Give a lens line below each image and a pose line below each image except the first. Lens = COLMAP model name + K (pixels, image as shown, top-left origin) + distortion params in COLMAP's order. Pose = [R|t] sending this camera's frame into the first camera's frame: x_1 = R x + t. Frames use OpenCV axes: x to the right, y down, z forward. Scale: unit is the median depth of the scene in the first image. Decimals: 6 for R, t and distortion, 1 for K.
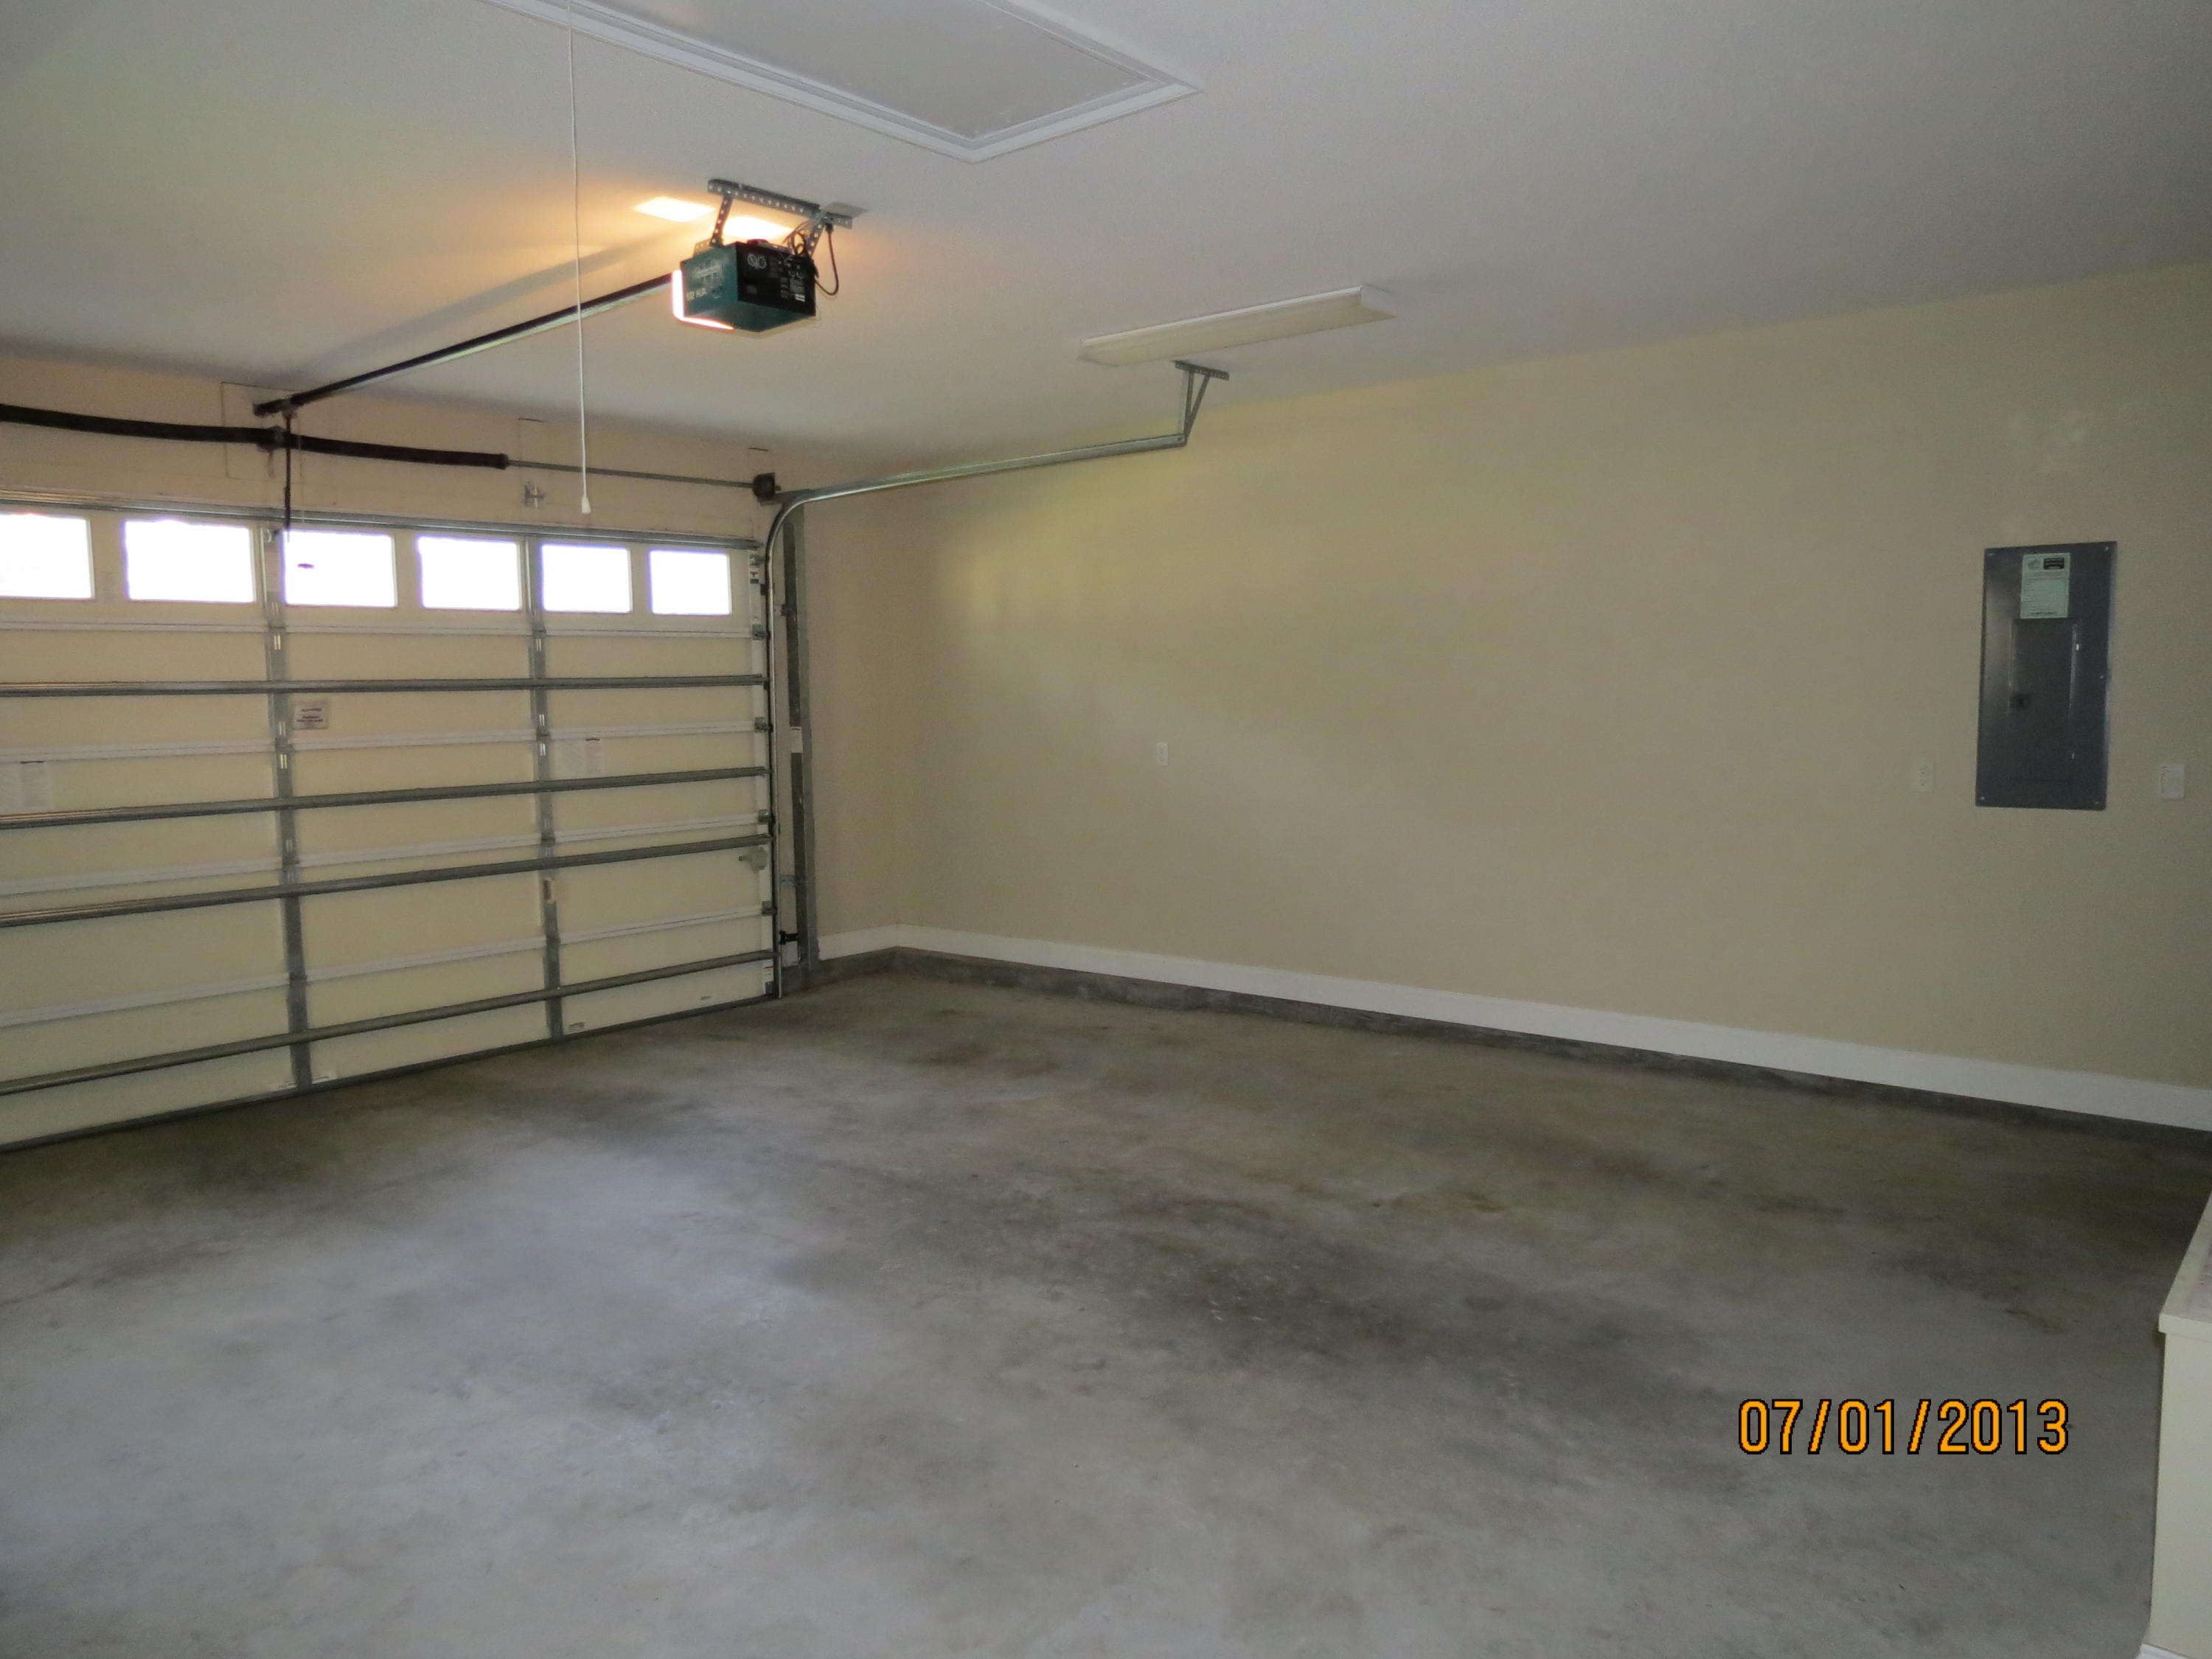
lens RADIAL K [[1576.5, 0, 1106.0], [0, 1576.5, 829.5], [0, 0, 1]] dist [-0.022391, -0.001337]
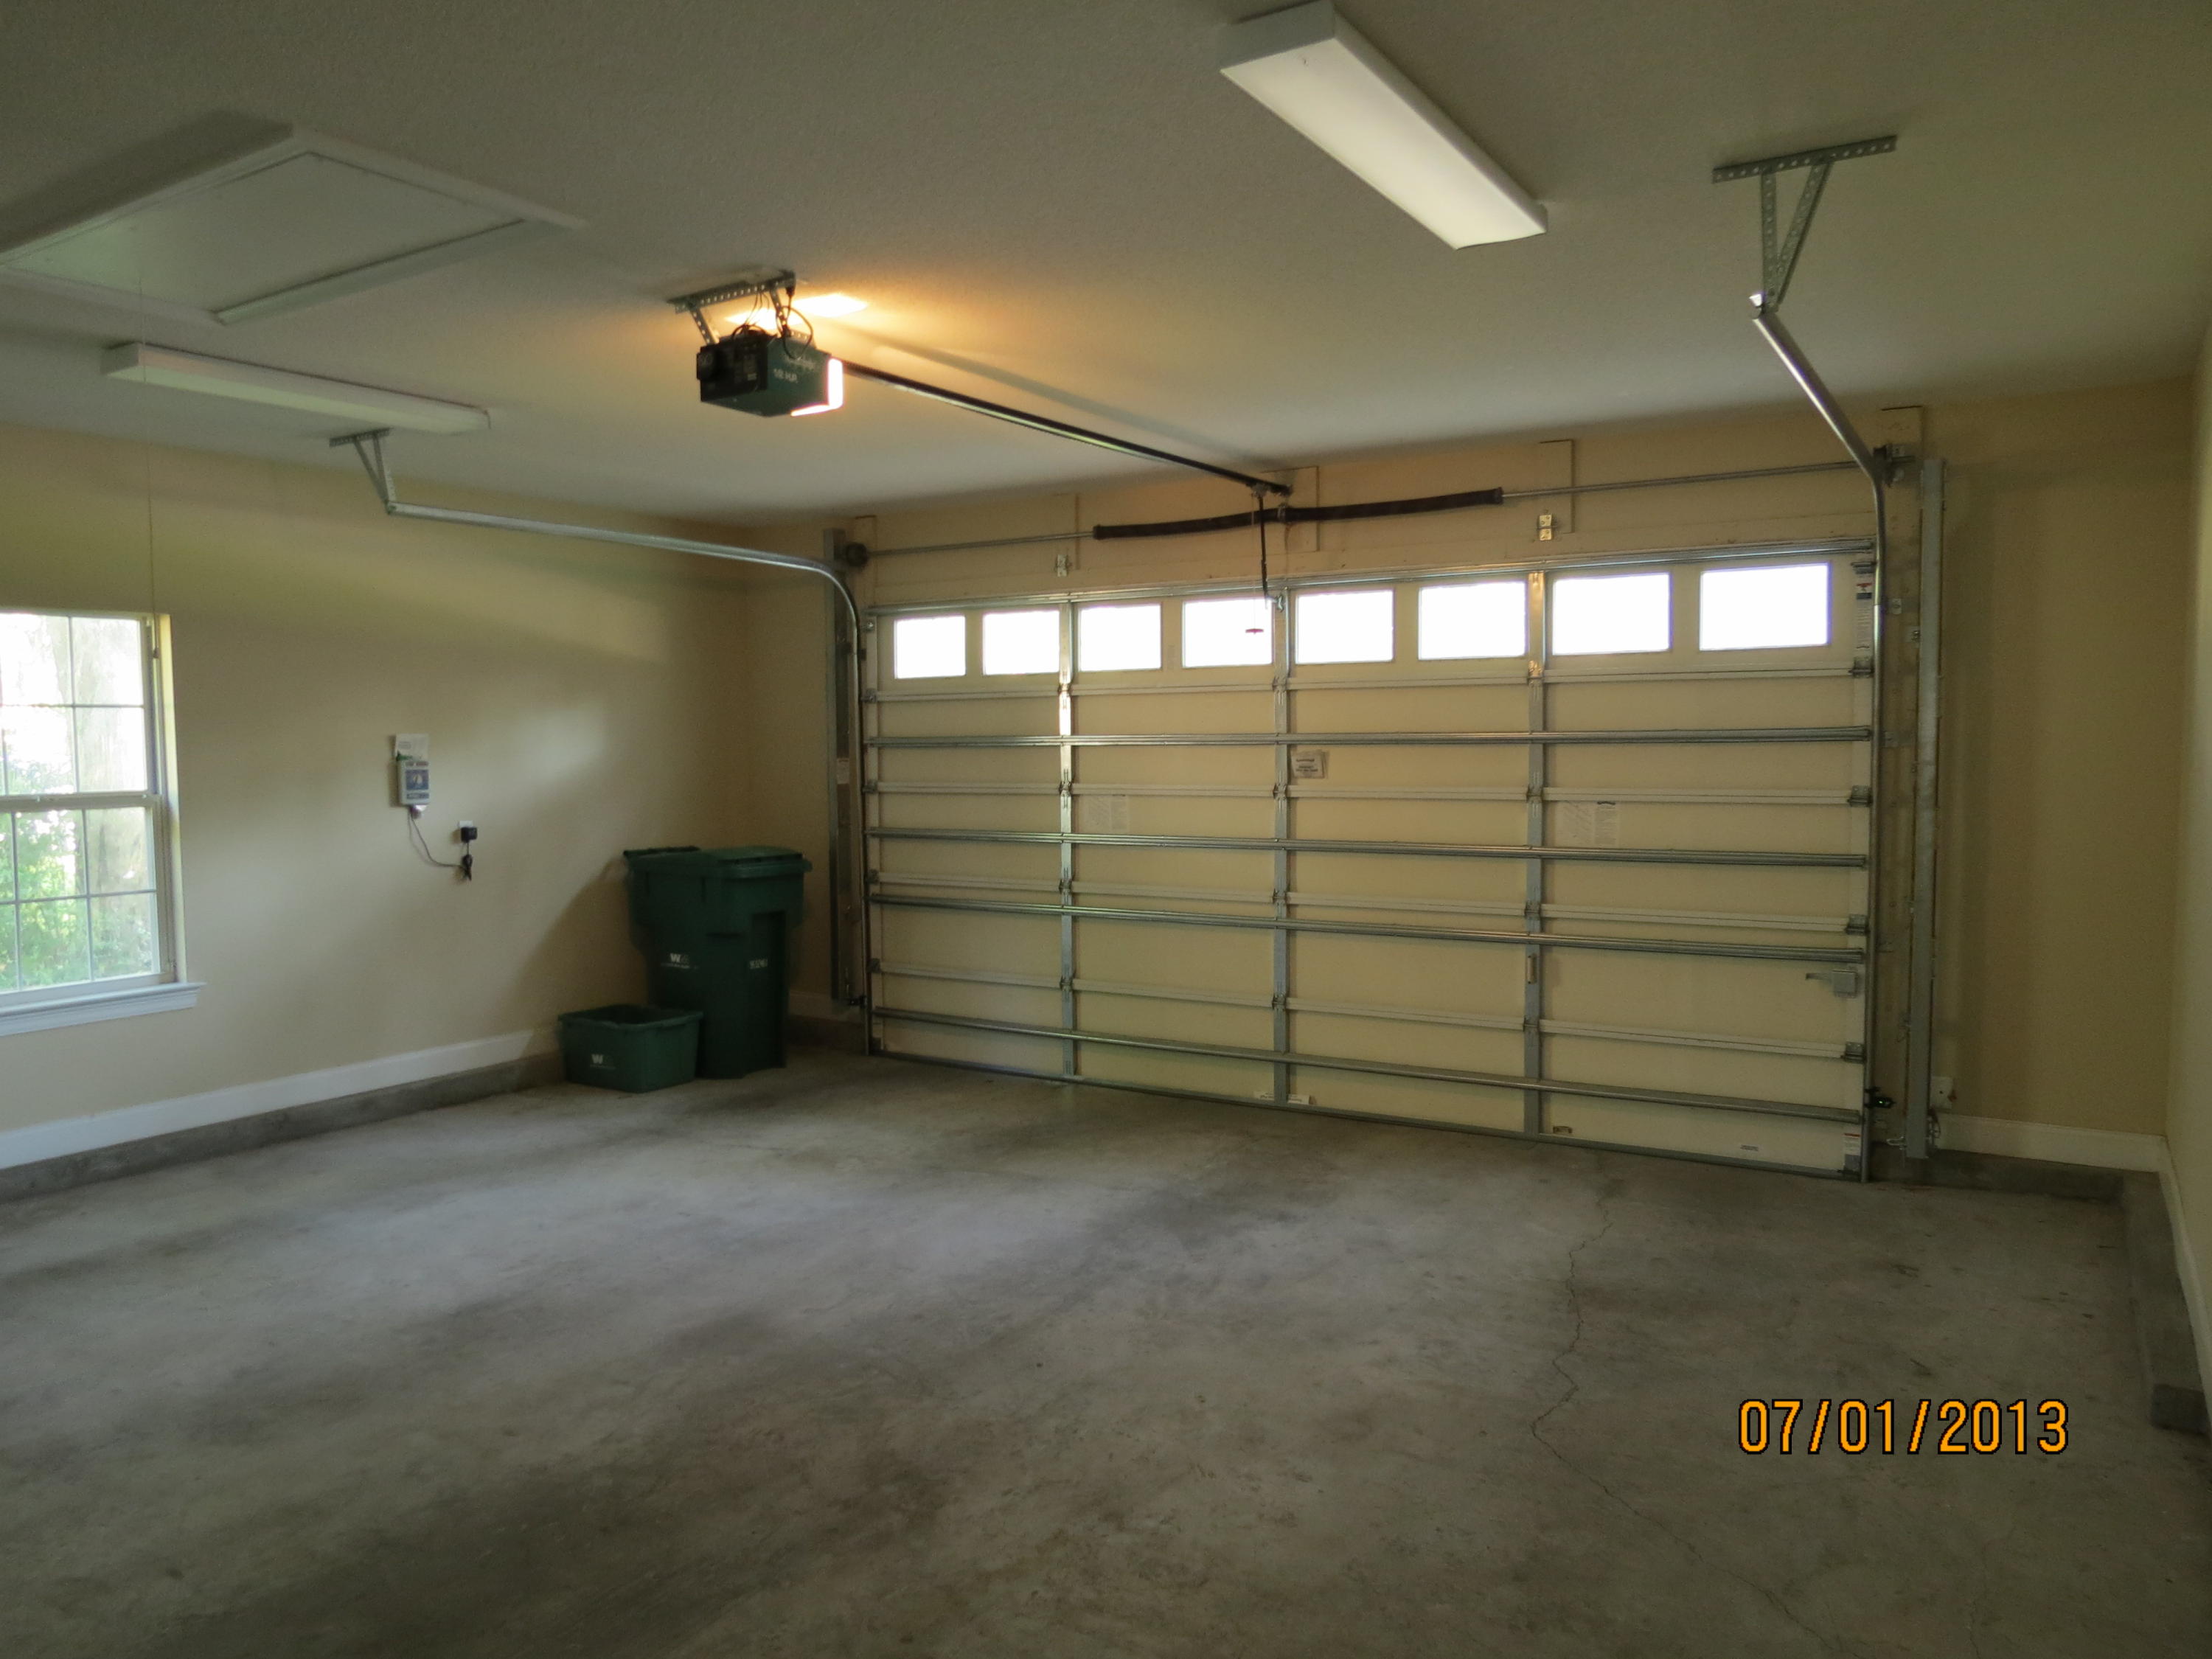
lens RADIAL K [[1576.5, 0, 1106.0], [0, 1576.5, 829.5], [0, 0, 1]] dist [-0.022391, -0.001337]
pose [[0.152899, 0.068511, -0.985864, 0.516368], [-0.087463, 0.994617, 0.055555, -0.073299], [0.984364, 0.077732, 0.158068, 0.661678]]
